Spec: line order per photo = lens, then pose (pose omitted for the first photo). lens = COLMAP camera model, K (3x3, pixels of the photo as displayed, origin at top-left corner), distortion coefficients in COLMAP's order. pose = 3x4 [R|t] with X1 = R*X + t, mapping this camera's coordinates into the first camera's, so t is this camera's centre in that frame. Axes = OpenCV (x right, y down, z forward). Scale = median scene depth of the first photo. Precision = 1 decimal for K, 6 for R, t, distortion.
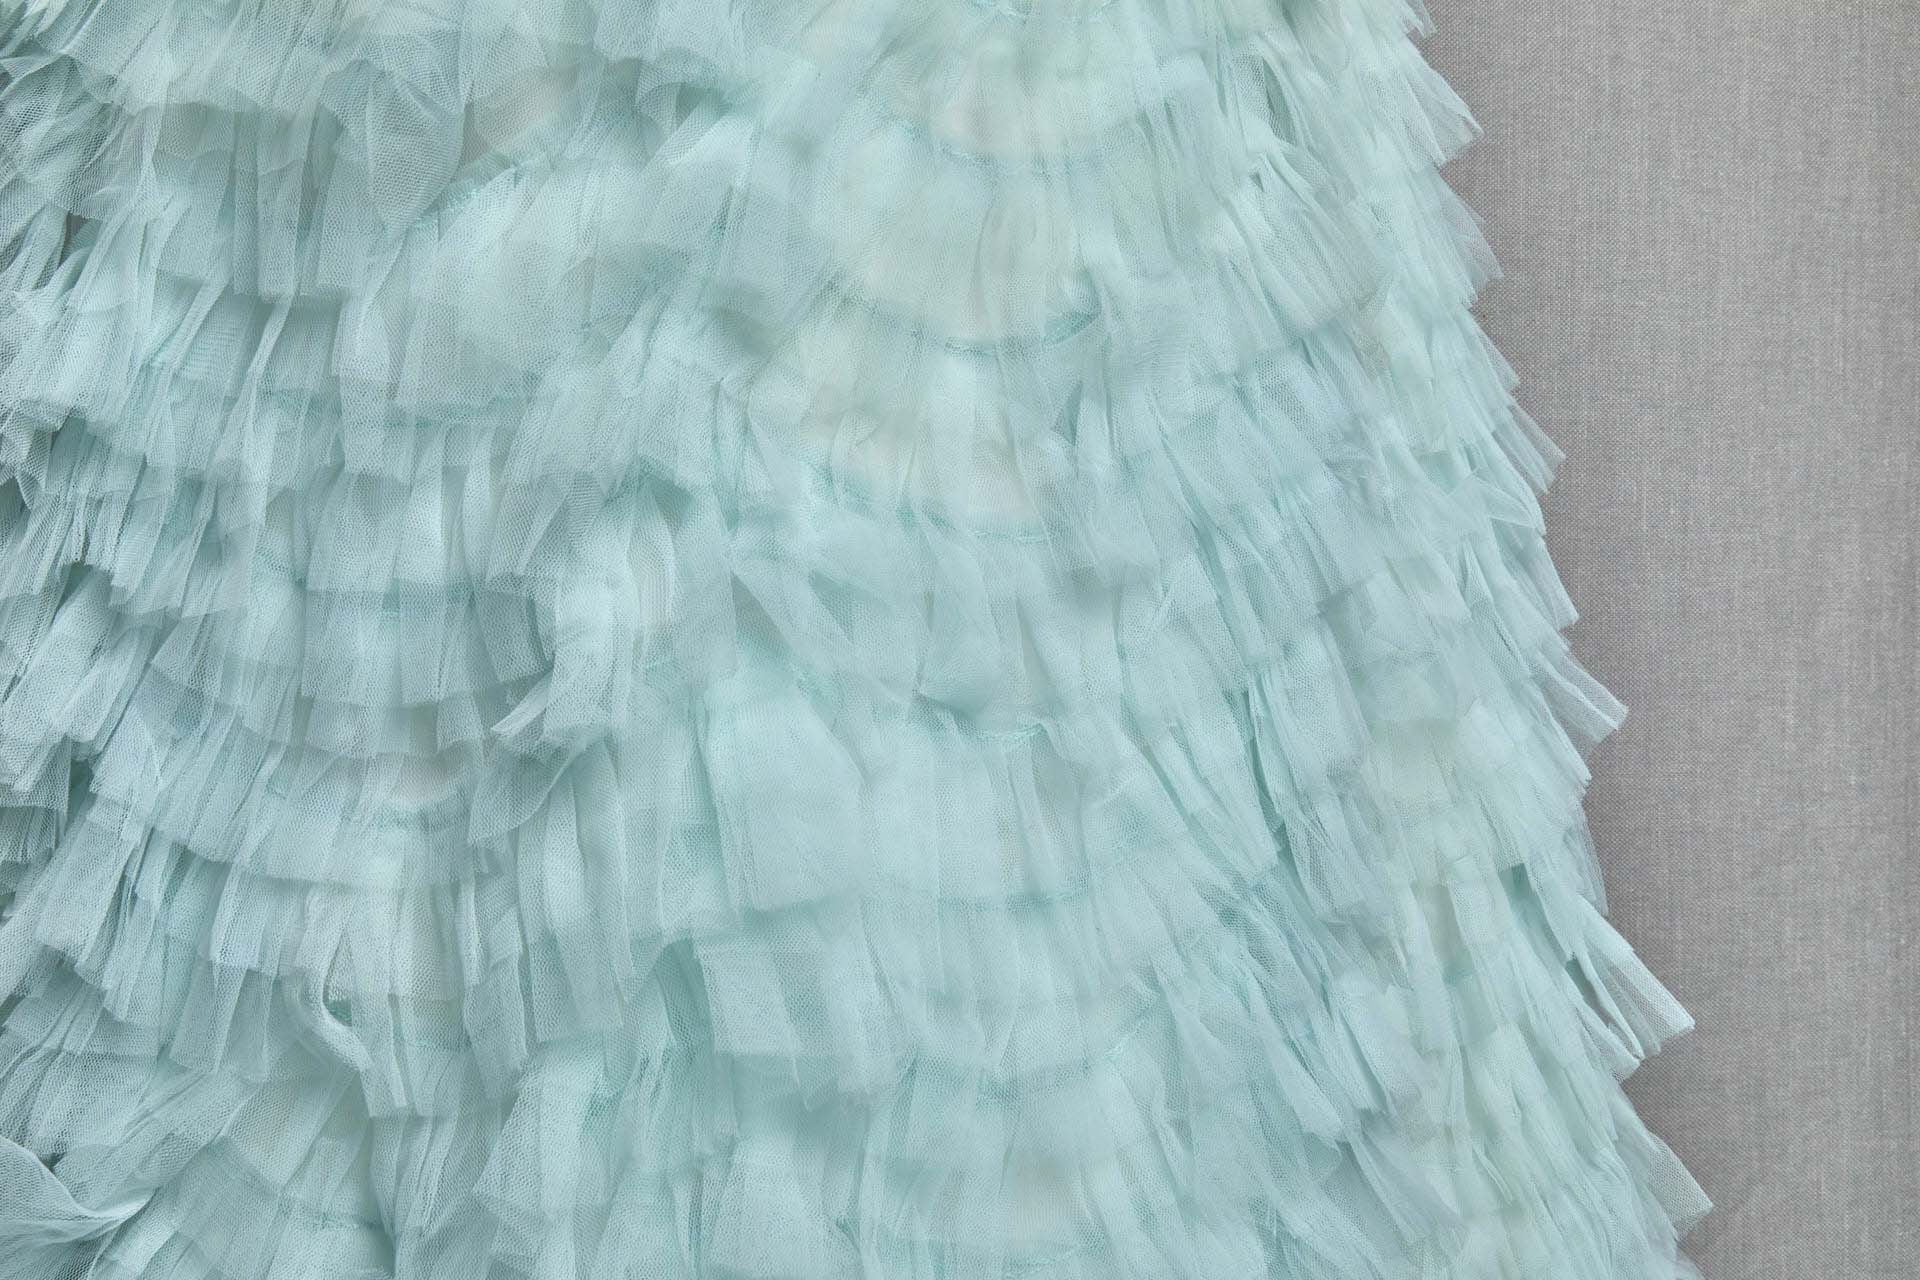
lens RADIAL K [[2275.3, 0, 960.0], [0, 2275.3, 640.0], [0, 0, 1]] dist [0.008825, -0.215990]
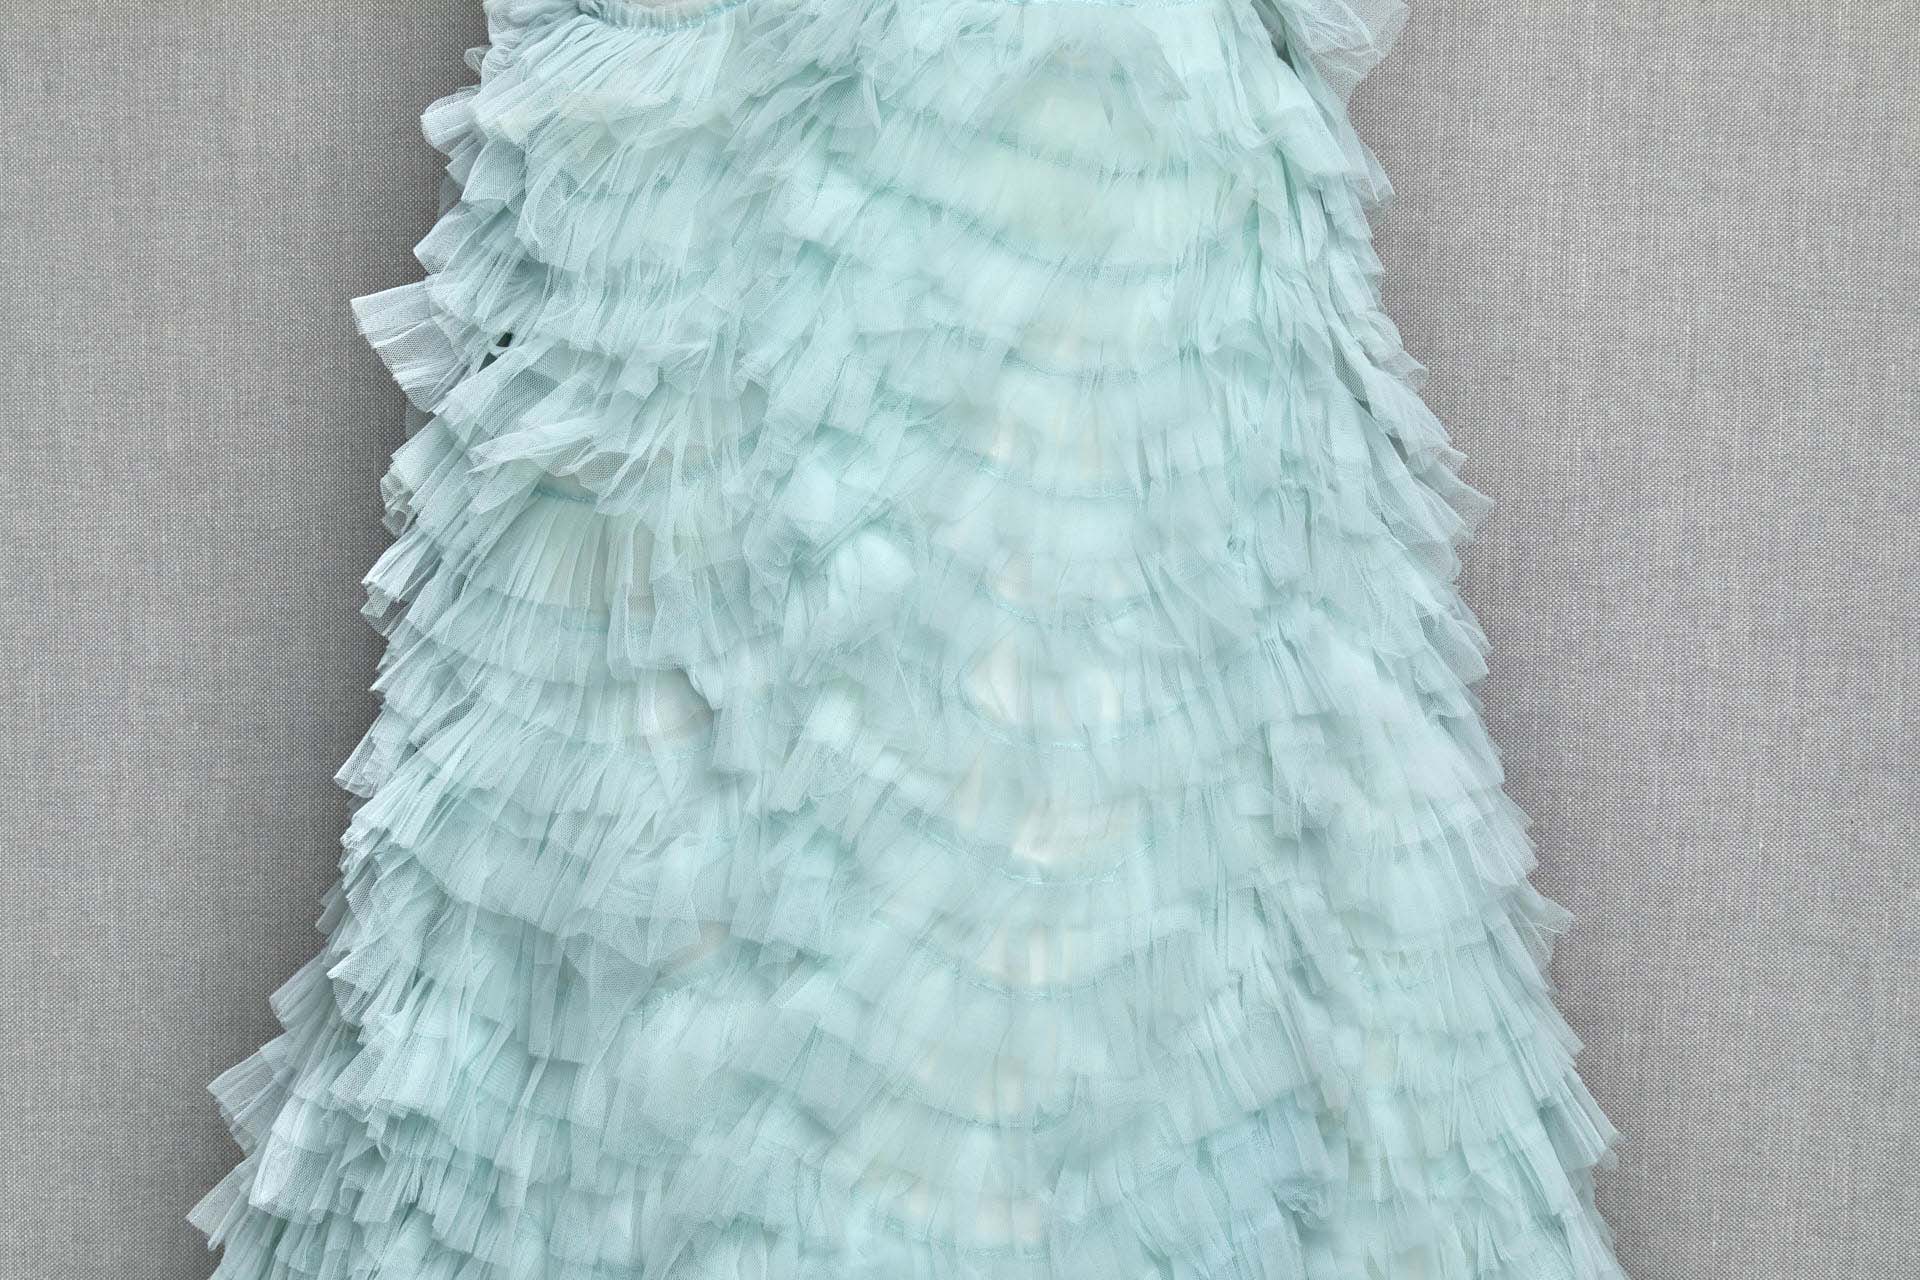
lens RADIAL K [[3930.2, 0, 960.0], [0, 3930.2, 640.0], [0, 0, 1]] dist [-0.037594, -0.221832]
pose [[0.953764, 0.062244, -0.294039, 0.716328], [-0.048863, 0.997417, 0.052644, -0.579396], [0.296557, -0.035843, 0.954342, -1.395474]]
